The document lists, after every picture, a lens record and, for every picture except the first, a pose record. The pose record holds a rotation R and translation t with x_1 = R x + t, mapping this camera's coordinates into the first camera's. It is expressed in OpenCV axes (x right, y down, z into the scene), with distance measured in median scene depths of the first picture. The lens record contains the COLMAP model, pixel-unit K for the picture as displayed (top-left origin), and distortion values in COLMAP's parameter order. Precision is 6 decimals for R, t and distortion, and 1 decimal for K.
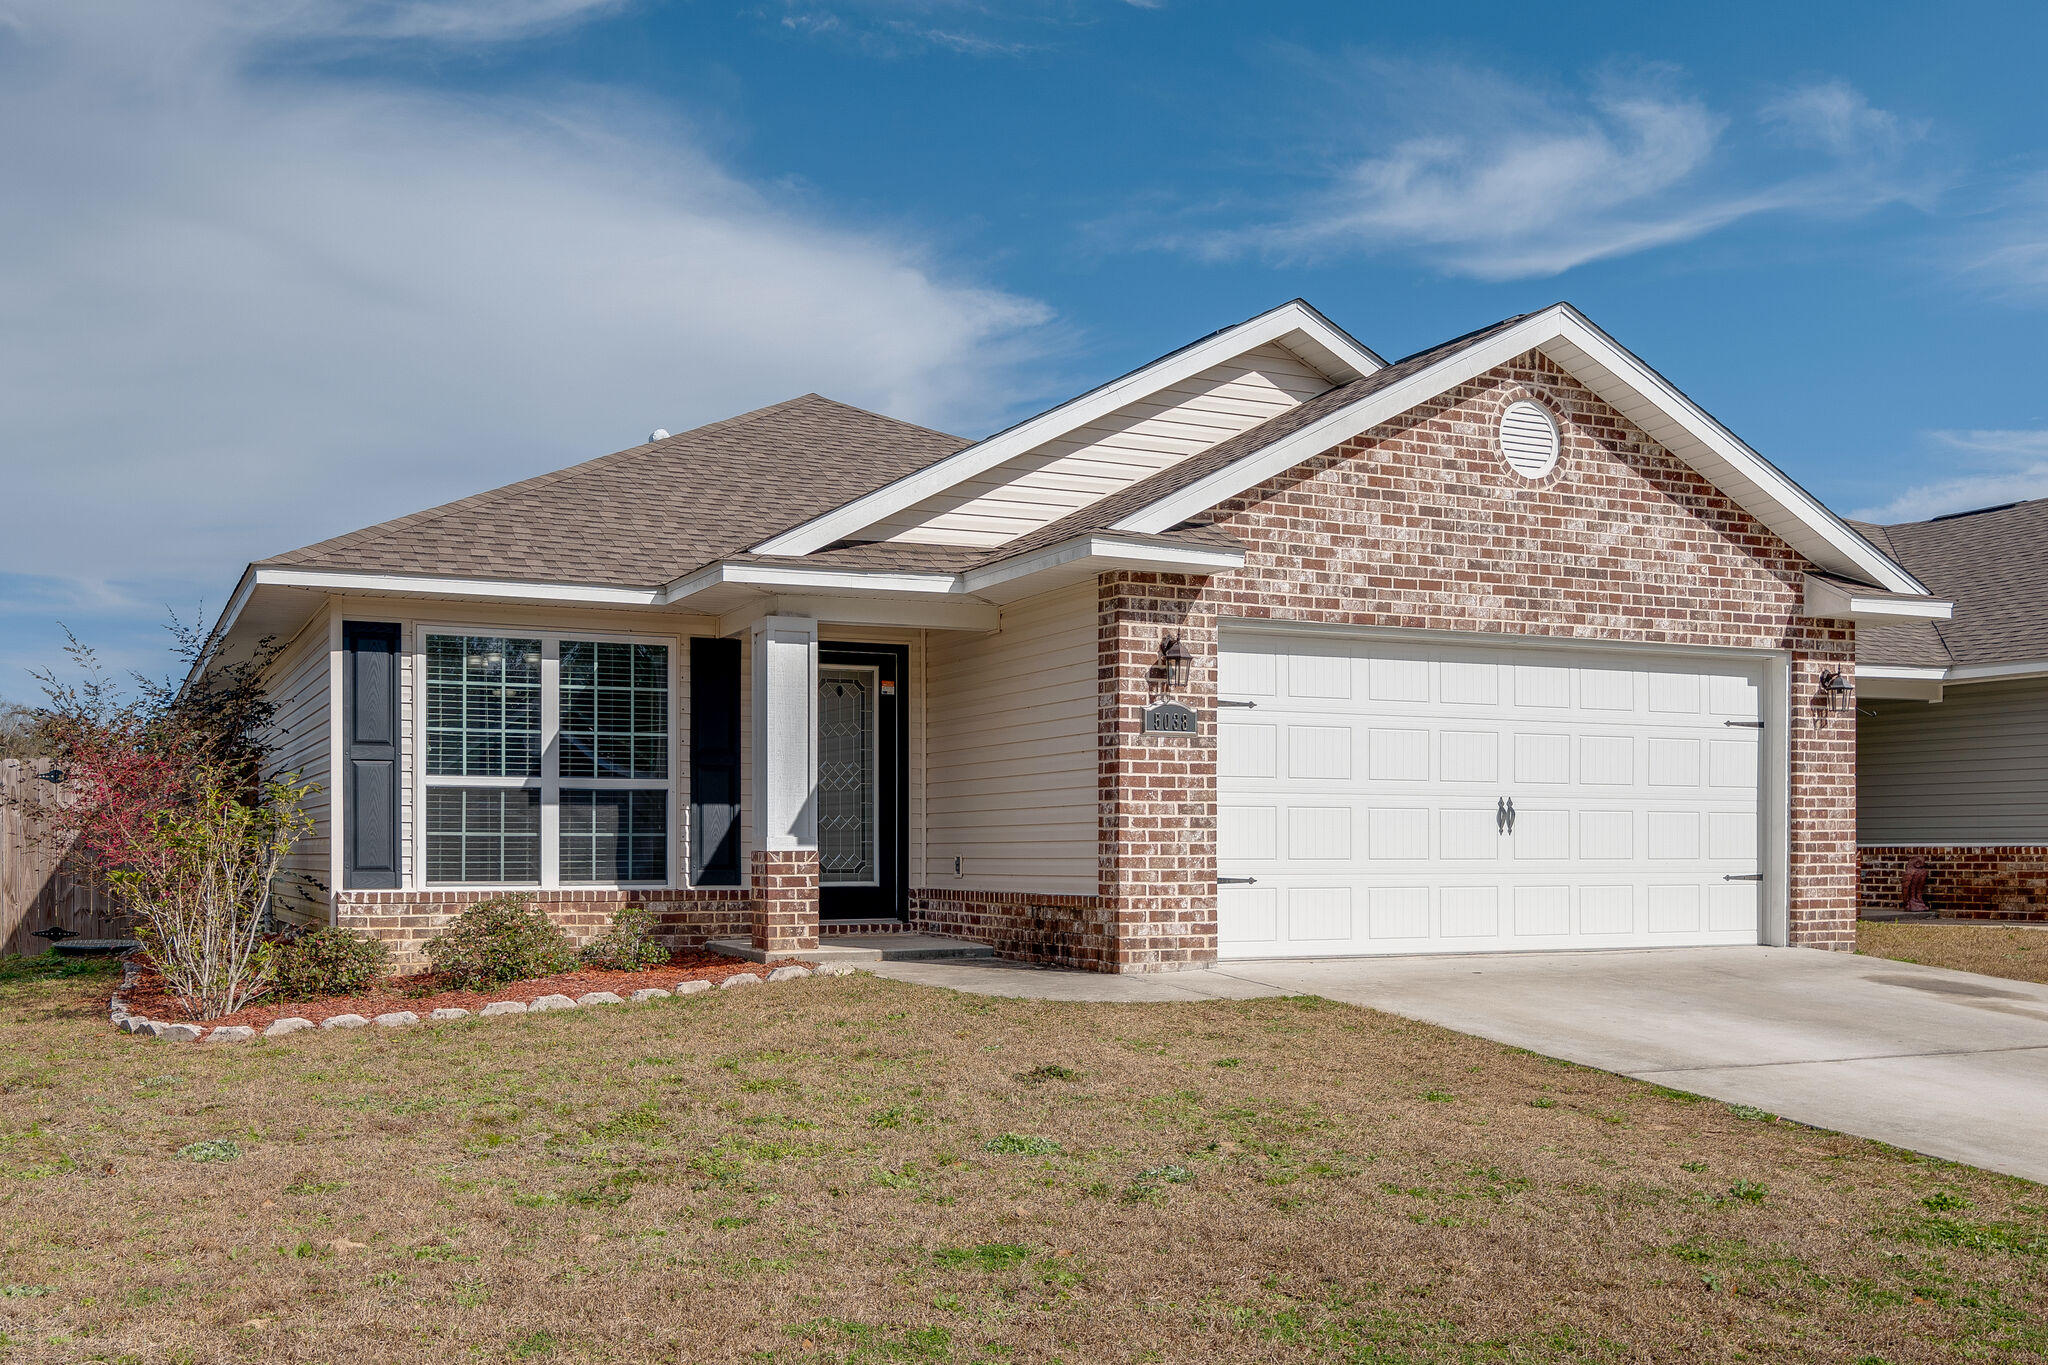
lens RADIAL K [[1994.7, 0, 1014.2], [0, 1994.7, 878.2], [0, 0, 1]] dist [-0.015191, 0.015936]
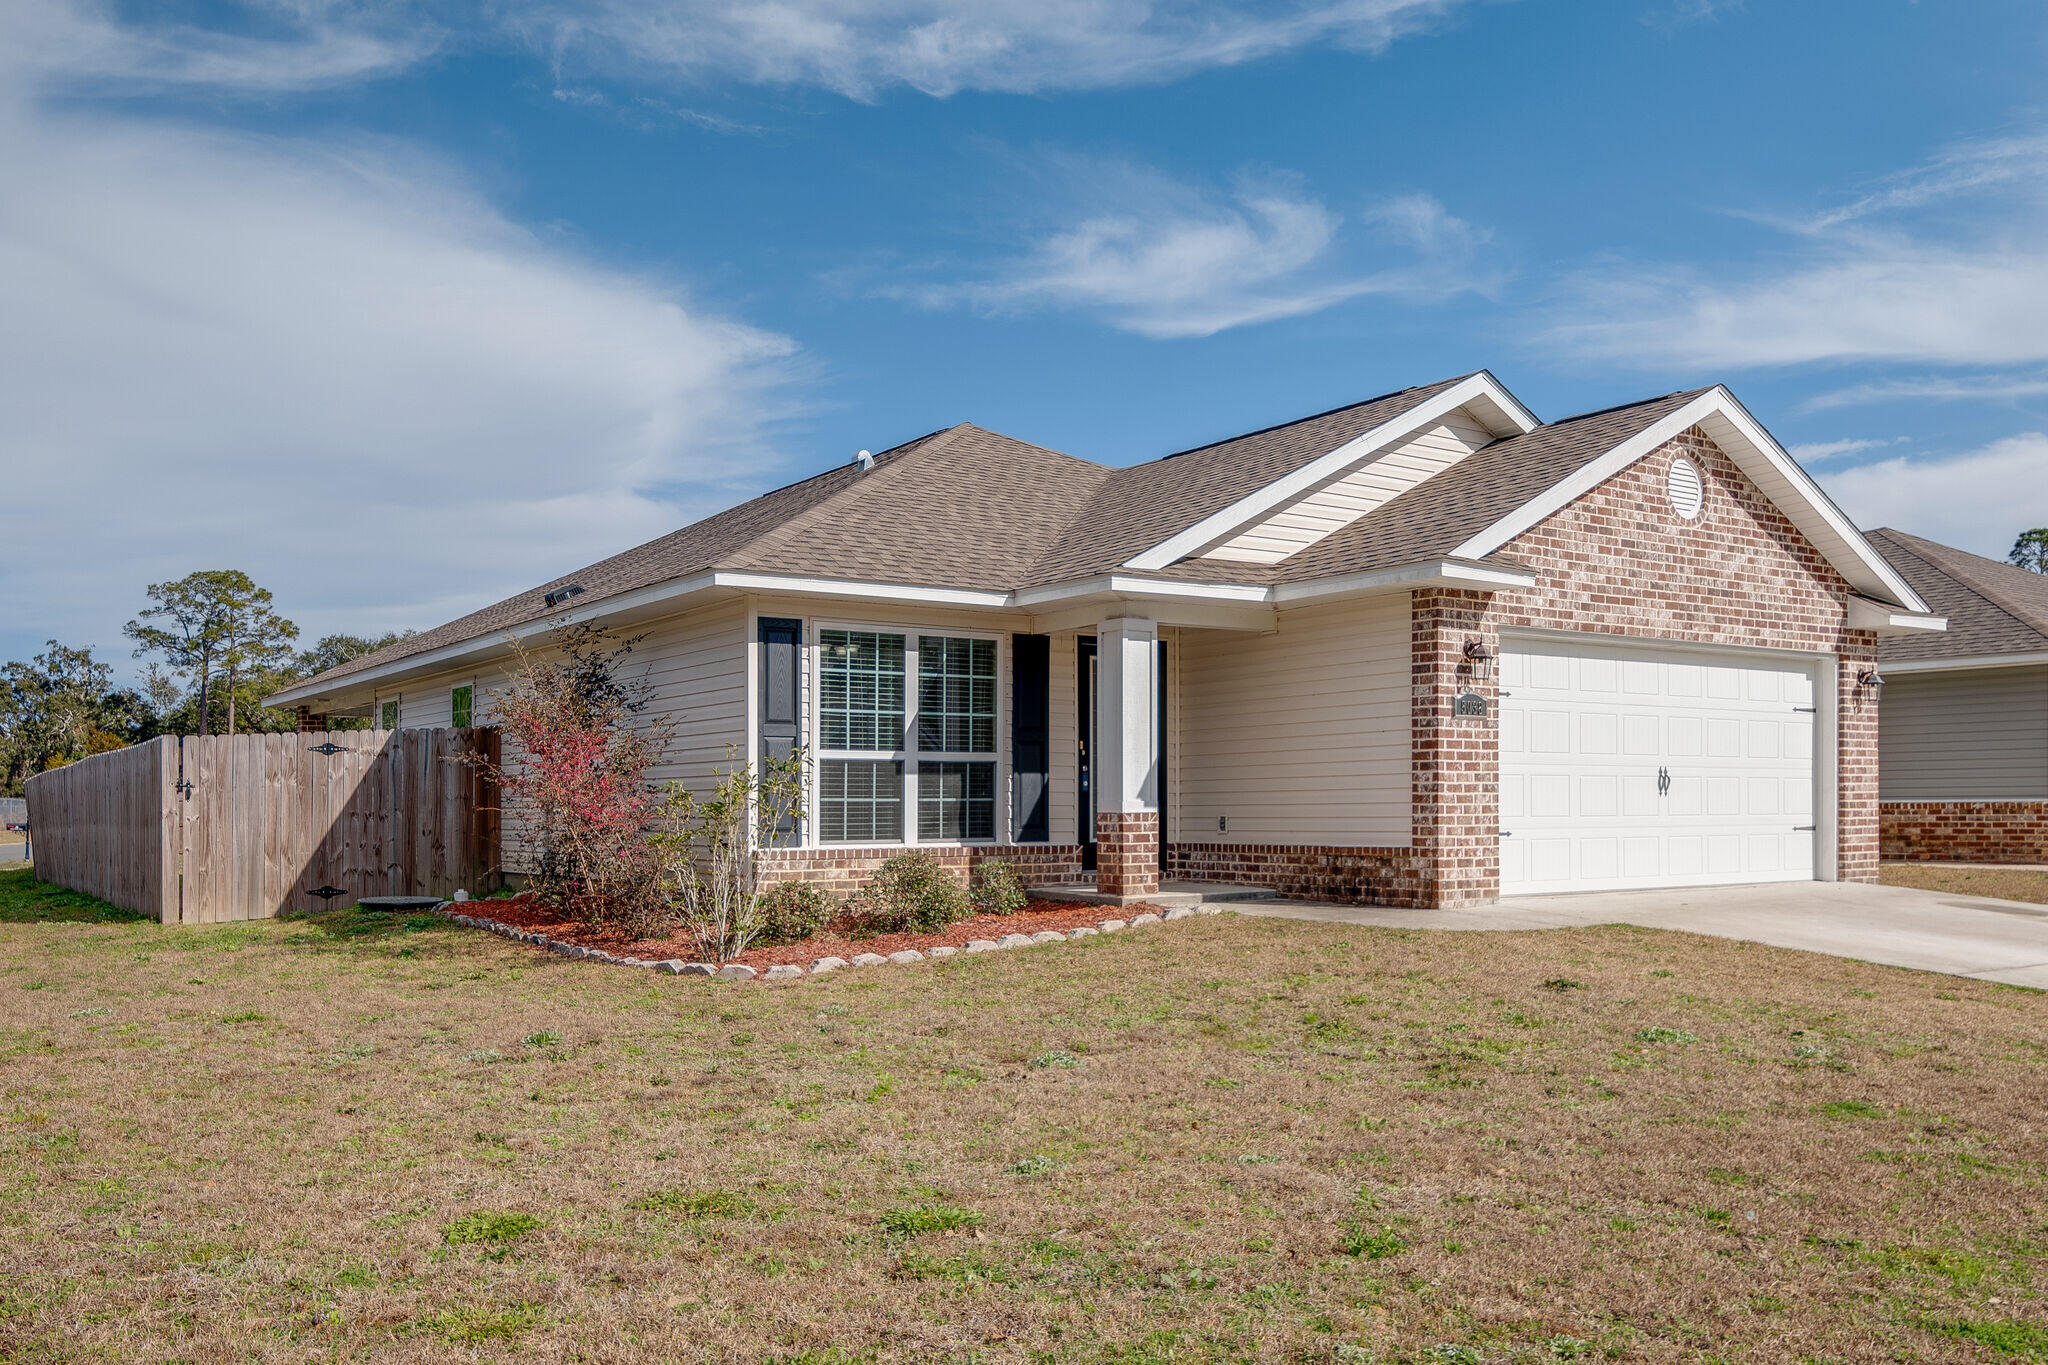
lens RADIAL K [[1704.2, 0, 1071.4], [0, 1704.2, 830.9], [0, 0, 1]] dist [0.007205, 0.007643]
pose [[0.984003, -0.008107, 0.177966, -0.328432], [0.008332, 0.999965, -0.000519, -0.002287], [-0.177955, 0.001994, 0.984037, -0.011468]]
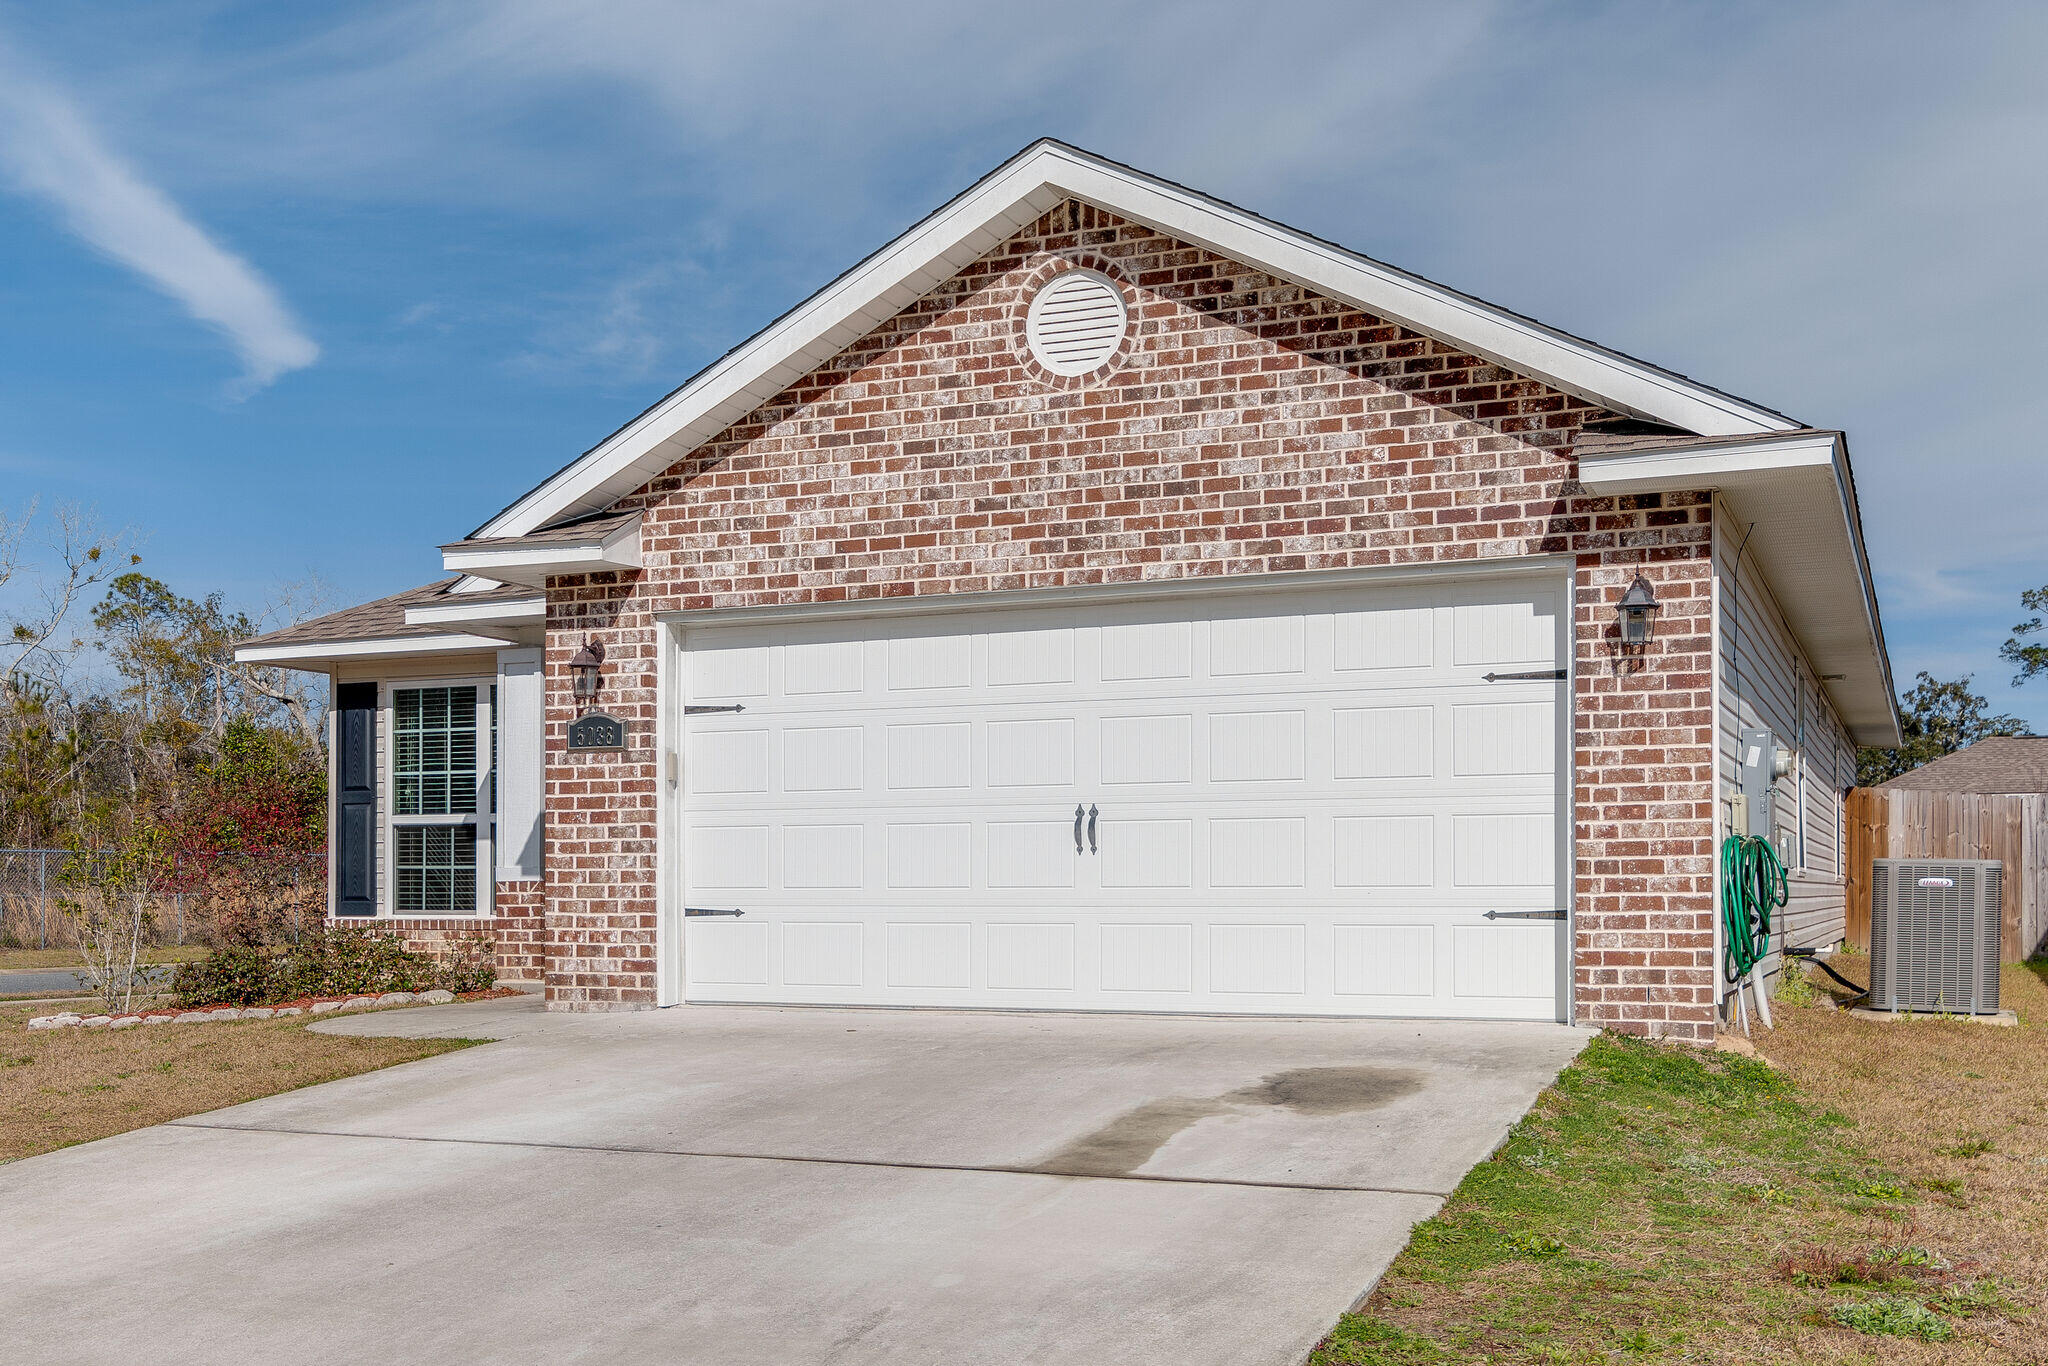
lens RADIAL K [[2239.1, 0, 903.3], [0, 2239.1, 894.4], [0, 0, 1]] dist [-0.006400, -0.016999]
pose [[0.636136, -0.000730, -0.771577, 0.864678], [-0.007437, 0.999947, -0.007078, -0.000362], [0.771541, 0.010241, 0.636097, 0.419861]]
